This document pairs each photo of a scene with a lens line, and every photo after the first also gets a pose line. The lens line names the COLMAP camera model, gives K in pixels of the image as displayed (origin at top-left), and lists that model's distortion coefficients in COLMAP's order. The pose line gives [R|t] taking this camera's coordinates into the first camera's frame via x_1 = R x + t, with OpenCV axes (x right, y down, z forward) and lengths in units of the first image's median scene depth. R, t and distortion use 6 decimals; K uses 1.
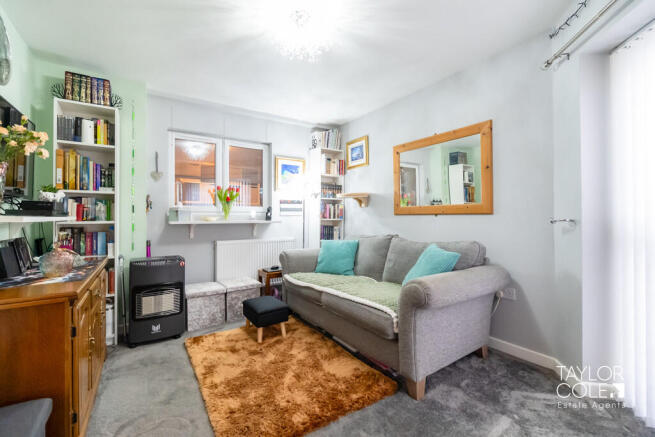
lens RADIAL K [[288.4, 0, 326.1], [0, 288.4, 216.4], [0, 0, 1]] dist [0.000338, -0.001116]
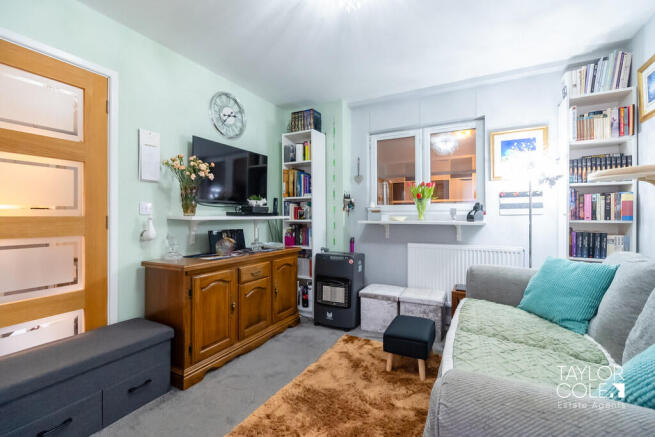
lens RADIAL K [[288.4, 0, 326.1], [0, 288.4, 216.4], [0, 0, 1]] dist [0.000338, -0.001116]
pose [[0.478693, 0.001034, -0.877982, 0.303728], [-0.000263, 0.999999, 0.001034, 0.000382], [0.877983, -0.000264, 0.478693, 0.344427]]
